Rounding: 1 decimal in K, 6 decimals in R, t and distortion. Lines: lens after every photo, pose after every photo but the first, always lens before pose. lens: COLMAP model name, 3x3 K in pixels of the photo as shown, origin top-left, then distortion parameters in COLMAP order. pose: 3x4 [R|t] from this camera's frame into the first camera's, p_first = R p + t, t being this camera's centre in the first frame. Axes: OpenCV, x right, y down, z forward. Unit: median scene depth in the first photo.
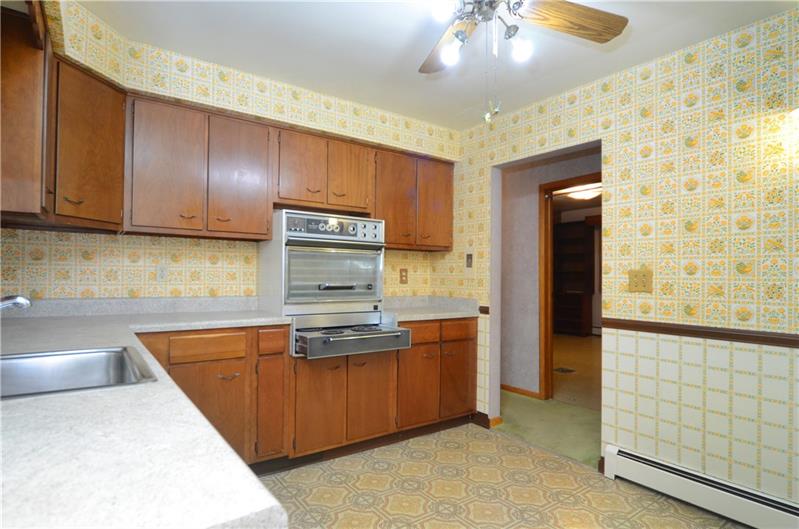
lens RADIAL K [[437.3, 0, 398.9], [0, 437.3, 273.8], [0, 0, 1]] dist [-0.006106, -0.000180]
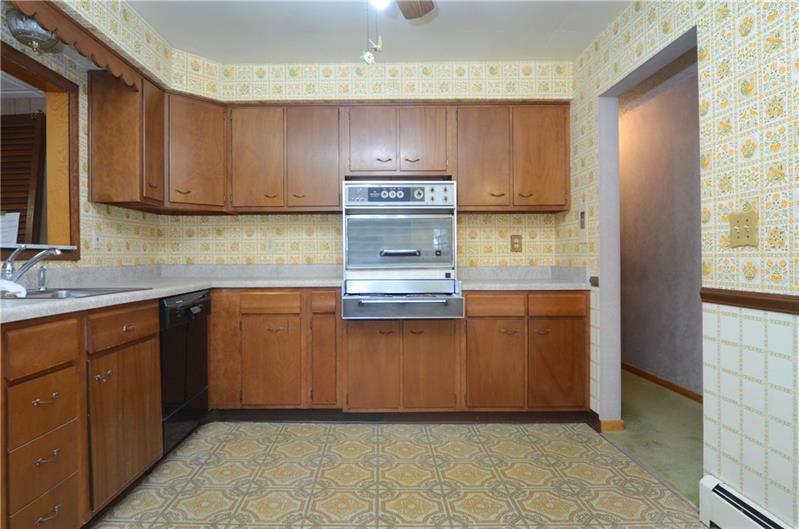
lens RADIAL K [[471.8, 0, 377.7], [0, 471.8, 260.4], [0, 0, 1]] dist [-0.003664, 0.000131]
pose [[0.805629, -0.014132, -0.592251, 0.470884], [0.017686, 0.999844, 0.000201, 0.046922], [0.592156, -0.010636, 0.805753, 0.107470]]
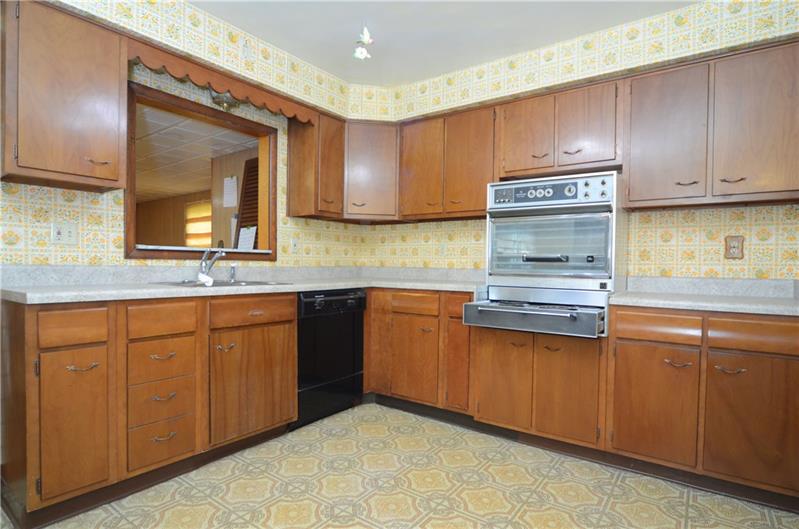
lens RADIAL K [[437.3, 0, 398.9], [0, 437.3, 273.8], [0, 0, 1]] dist [-0.006106, -0.000180]
pose [[0.310245, 0.012918, -0.950569, 0.635574], [-0.006566, 0.999913, 0.011446, 0.054635], [0.950634, 0.002690, 0.310302, 0.457493]]
